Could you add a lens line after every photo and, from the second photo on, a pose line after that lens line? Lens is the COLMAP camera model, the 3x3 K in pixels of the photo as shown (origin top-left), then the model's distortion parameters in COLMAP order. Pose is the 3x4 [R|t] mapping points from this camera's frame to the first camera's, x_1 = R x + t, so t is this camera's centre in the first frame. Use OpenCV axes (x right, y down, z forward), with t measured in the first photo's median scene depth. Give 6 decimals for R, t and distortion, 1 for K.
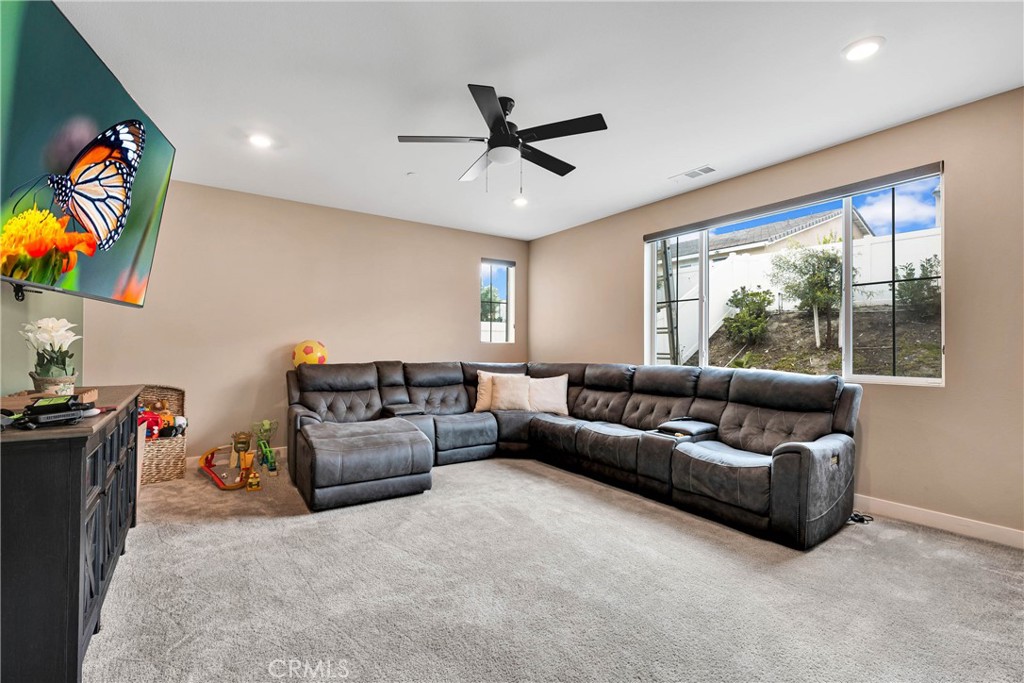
lens RADIAL K [[448.9, 0, 497.1], [0, 448.9, 343.2], [0, 0, 1]] dist [0.000729, 0.000836]
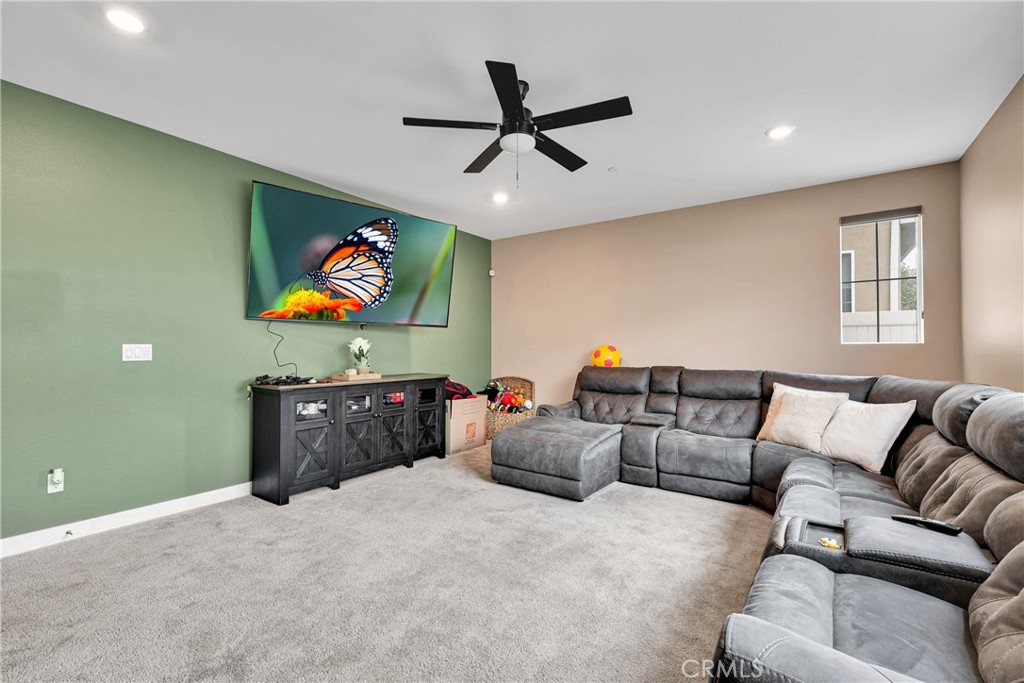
lens RADIAL K [[448.9, 0, 525.8], [0, 448.9, 337.7], [0, 0, 1]] dist [0.000729, 0.000836]
pose [[0.373995, -0.032910, -0.926847, 0.596100], [0.006704, 0.999440, -0.032783, 0.011499], [0.927406, 0.006047, 0.374006, 0.457295]]
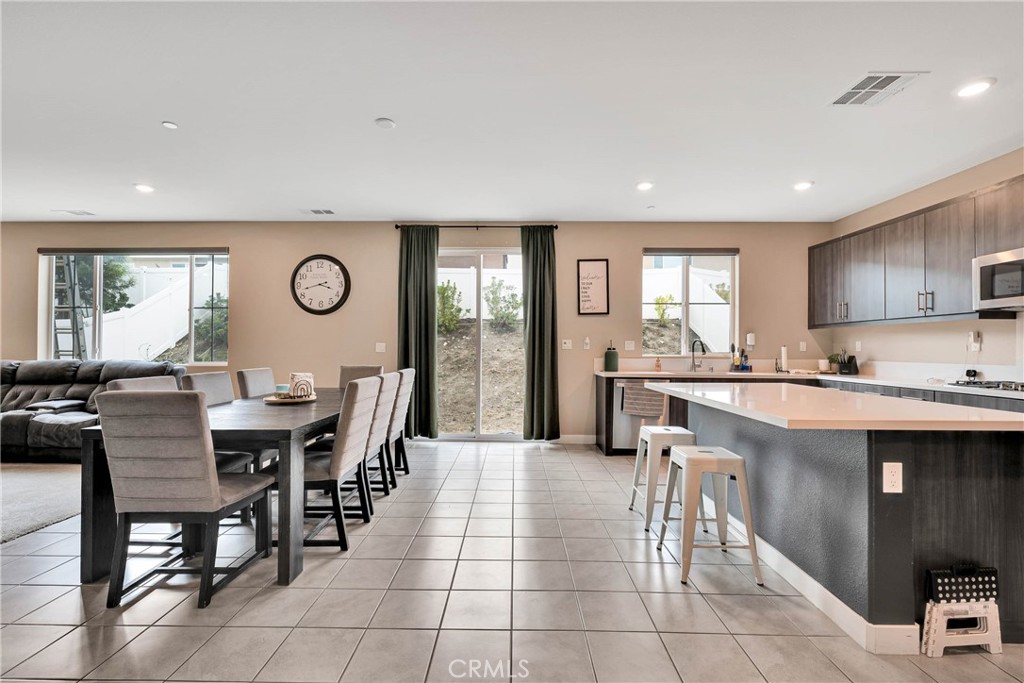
lens RADIAL K [[448.9, 0, 511.2], [0, 448.9, 342.3], [0, 0, 1]] dist [0.000729, 0.000836]
pose [[0.569892, 0.005968, 0.821698, 0.082432], [-0.006064, 0.999977, -0.003057, -0.002563], [-0.821697, -0.003241, 0.569915, -0.764405]]
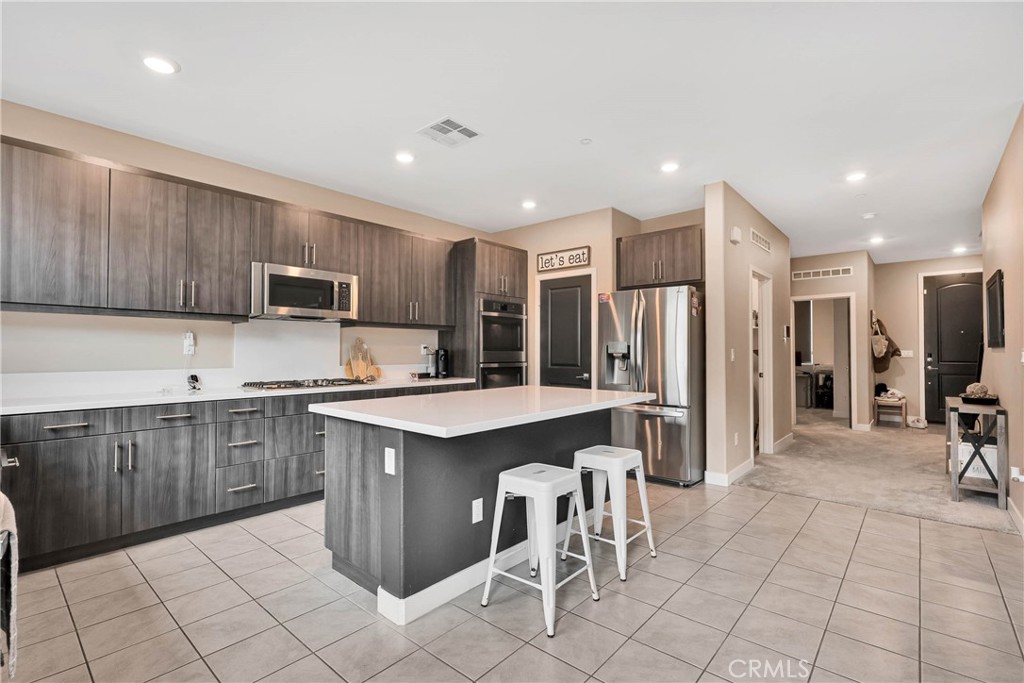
lens RADIAL K [[465.3, 0, 503.6], [0, 465.3, 342.5], [0, 0, 1]] dist [0.002546, 0.000211]
pose [[-0.970626, -0.014035, -0.240185, 1.008547], [-0.007416, 0.999568, -0.028440, 0.005151], [0.240481, -0.025823, -0.970310, -0.043112]]
